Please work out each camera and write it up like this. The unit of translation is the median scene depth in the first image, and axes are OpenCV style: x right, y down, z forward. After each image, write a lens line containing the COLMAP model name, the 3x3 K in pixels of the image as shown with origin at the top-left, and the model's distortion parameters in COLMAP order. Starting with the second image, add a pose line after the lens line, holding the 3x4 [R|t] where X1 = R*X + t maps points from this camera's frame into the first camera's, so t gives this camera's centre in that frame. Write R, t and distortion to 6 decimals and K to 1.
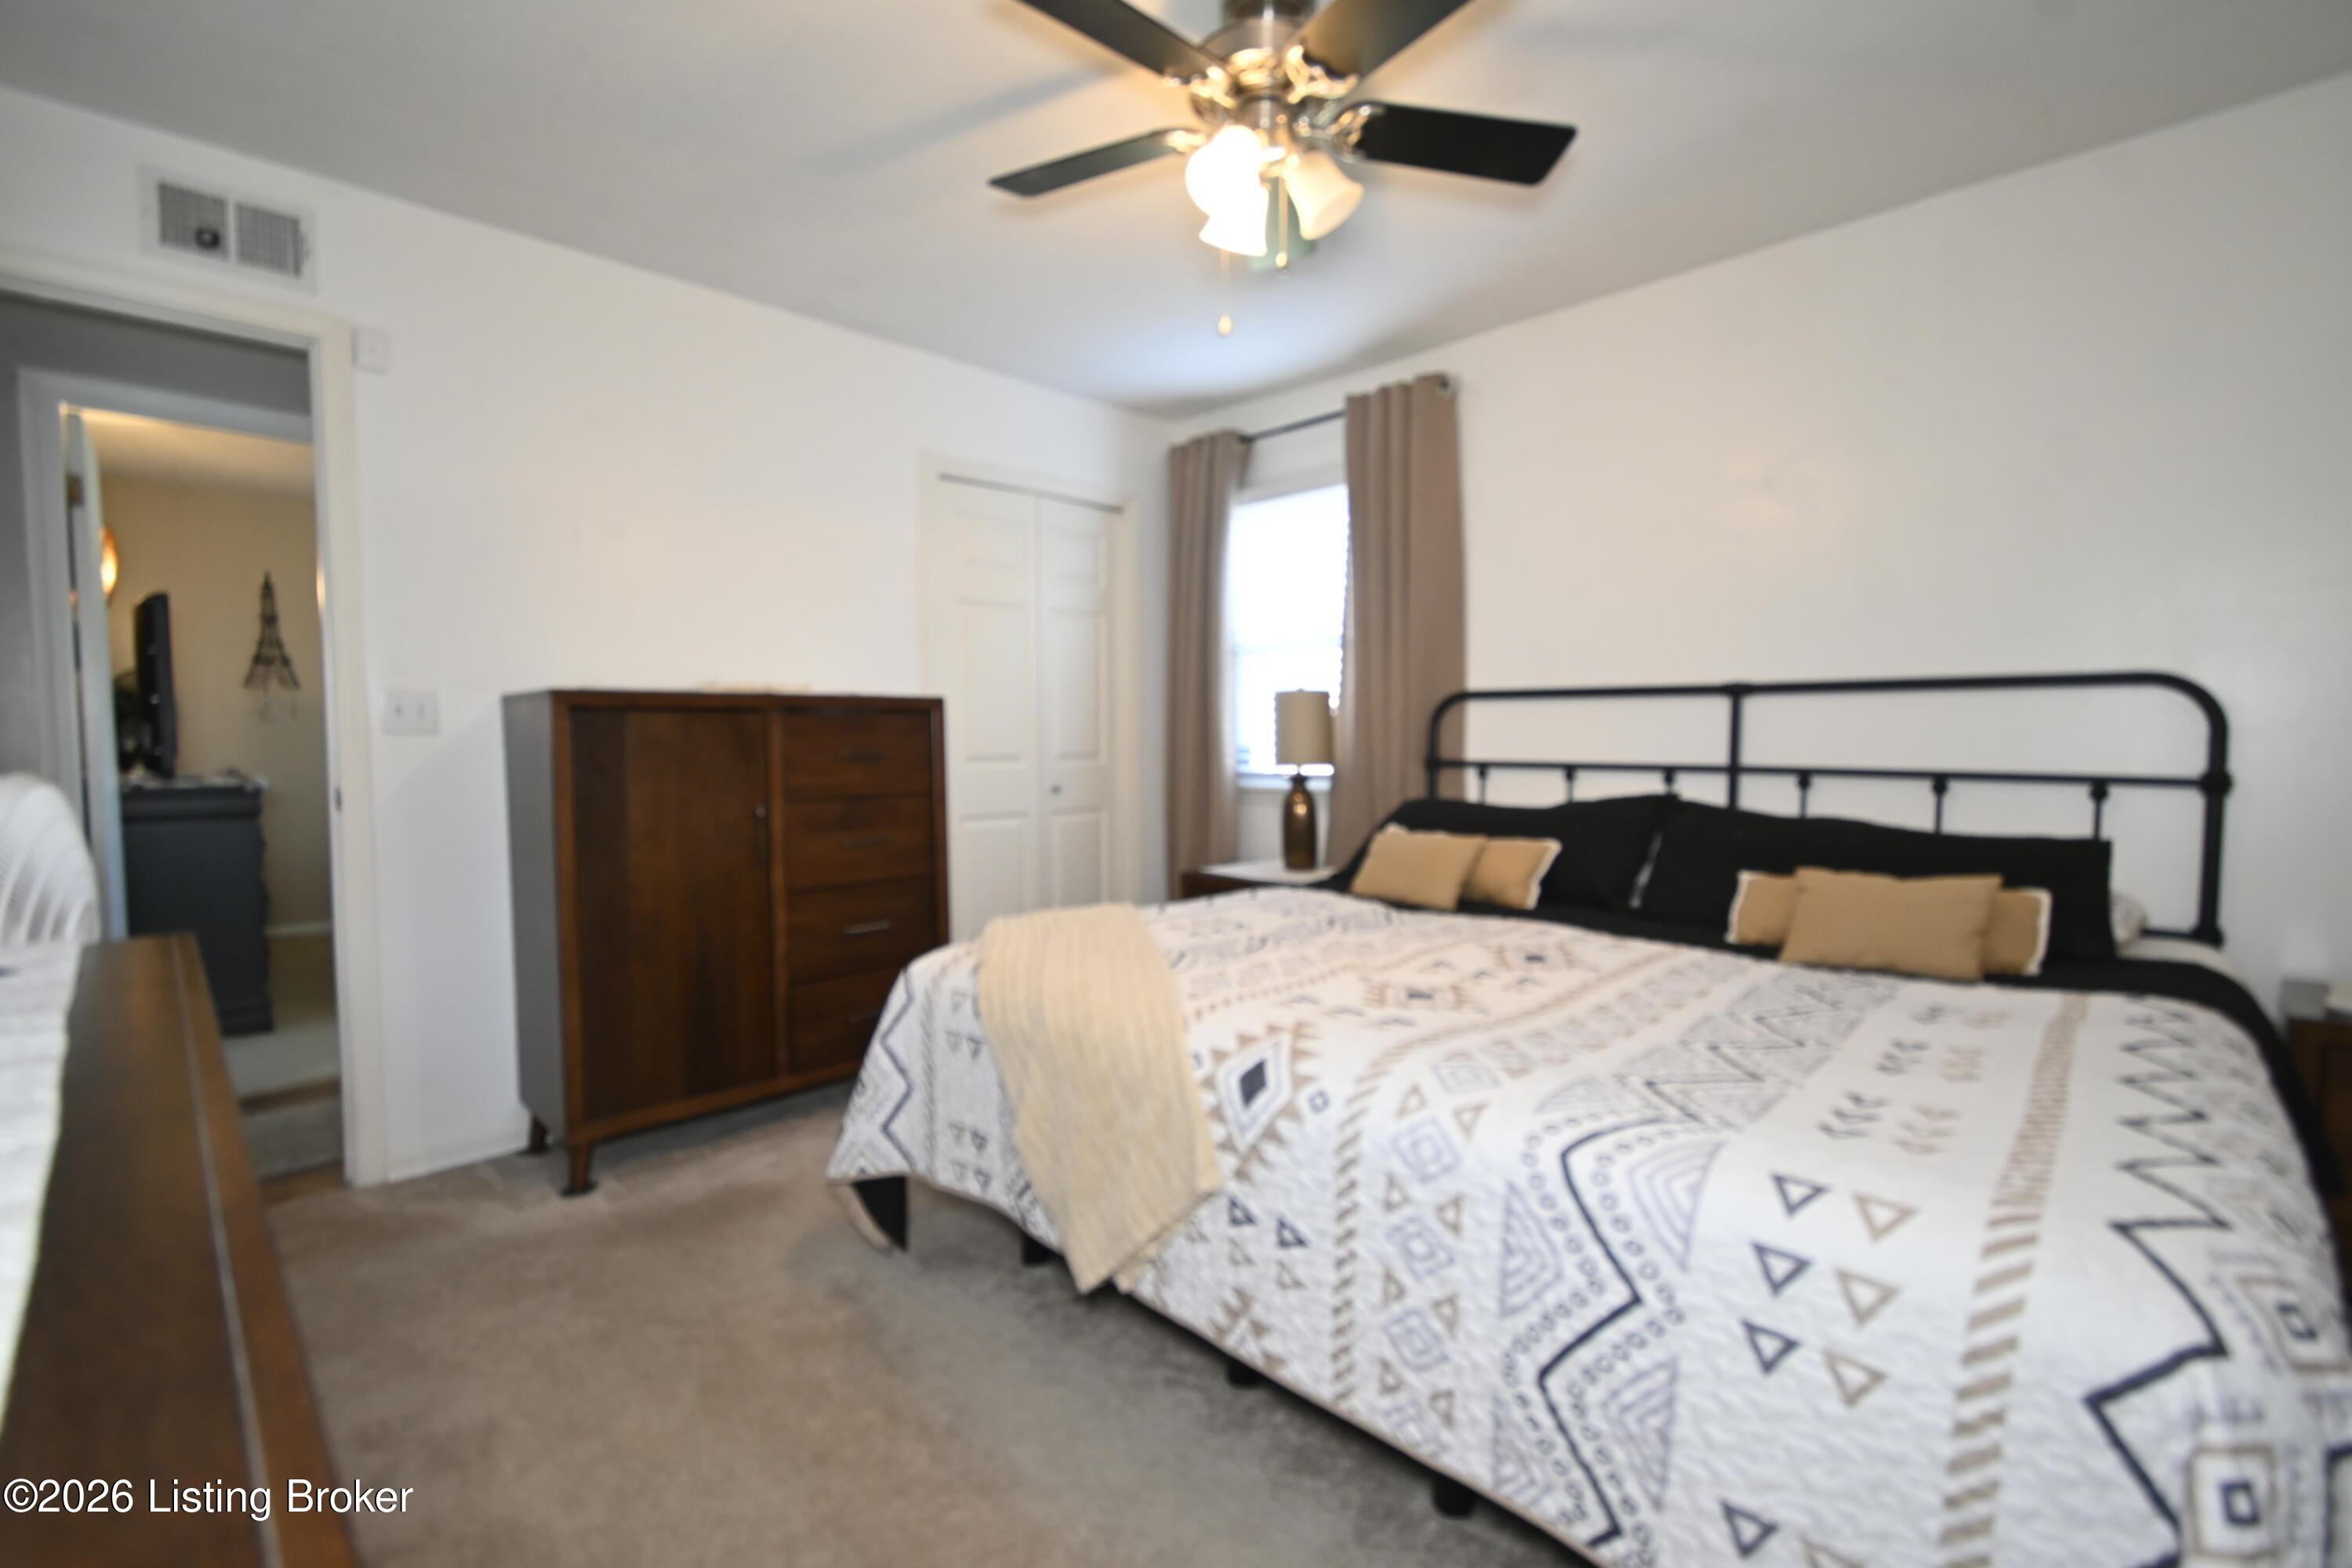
lens RADIAL K [[1044.6, 0, 1173.4], [0, 1044.6, 779.2], [0, 0, 1]] dist [0.001486, -0.001179]
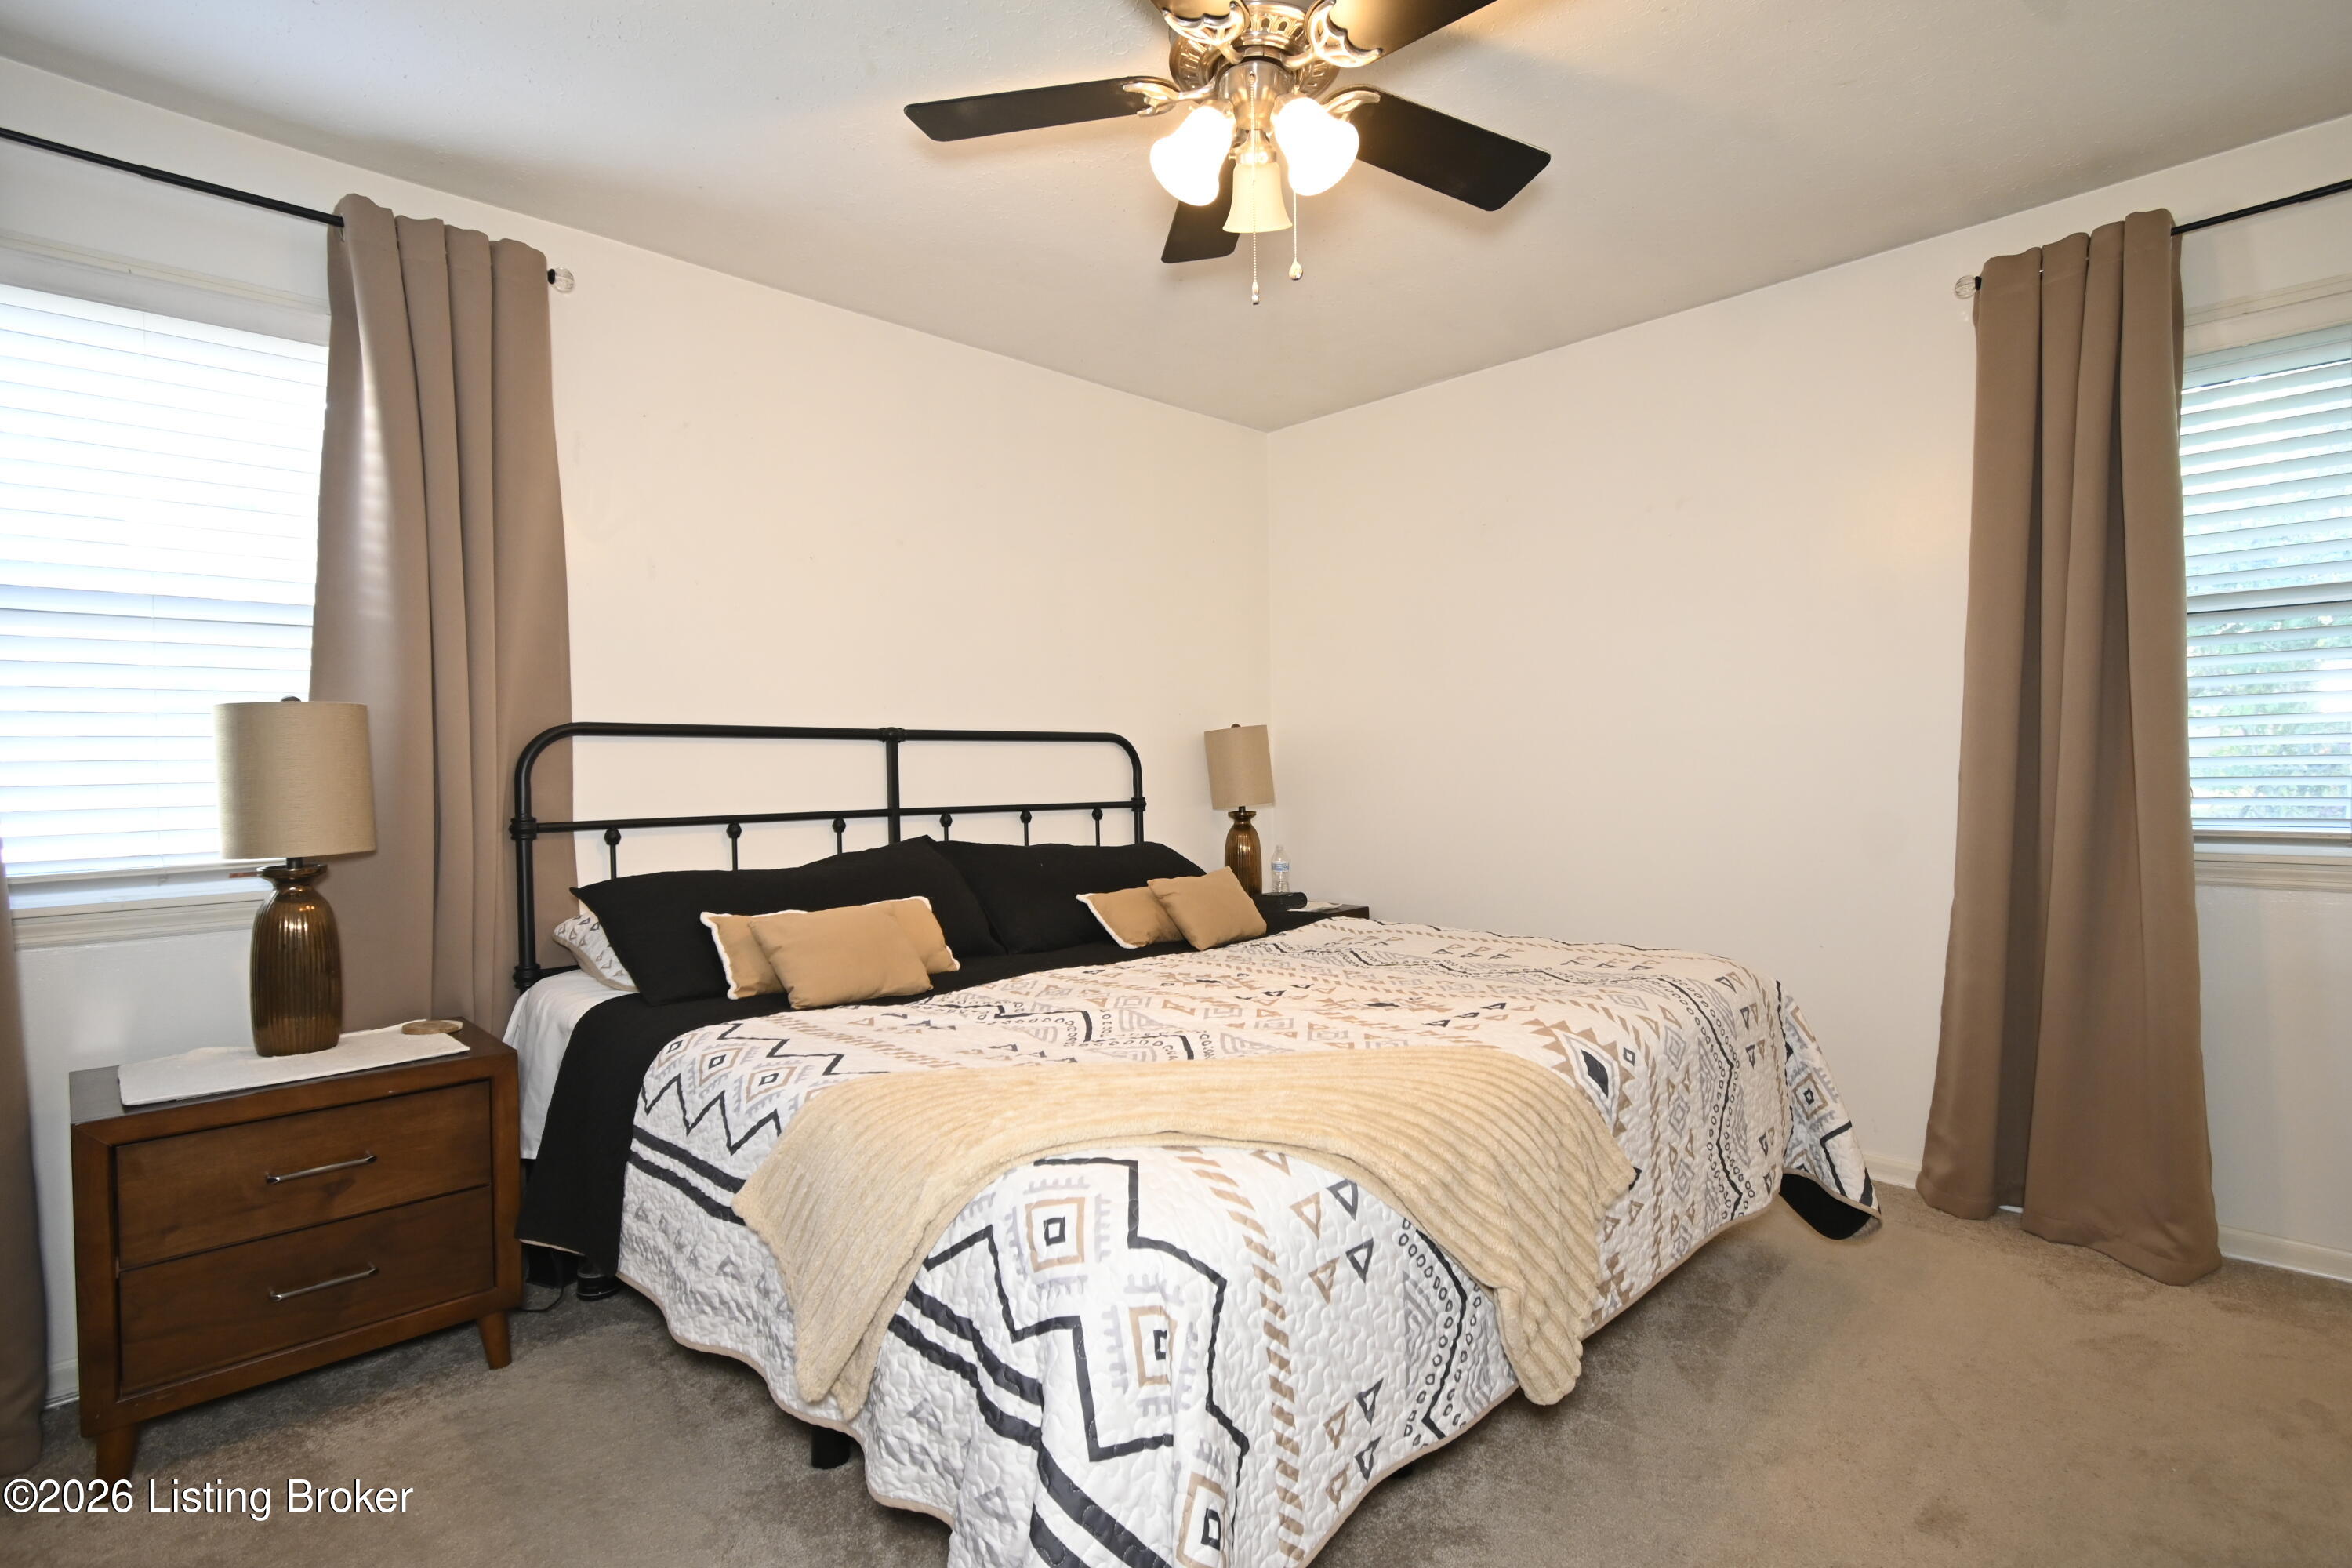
lens RADIAL K [[1147.0, 0, 1173.7], [0, 1147.0, 784.6], [0, 0, 1]] dist [0.002616, 0.000167]
pose [[-0.006542, -0.011582, 0.999912, -0.598068], [0.060891, 0.998073, 0.011959, -0.033876], [-0.998123, 0.060964, -0.005824, 0.740048]]
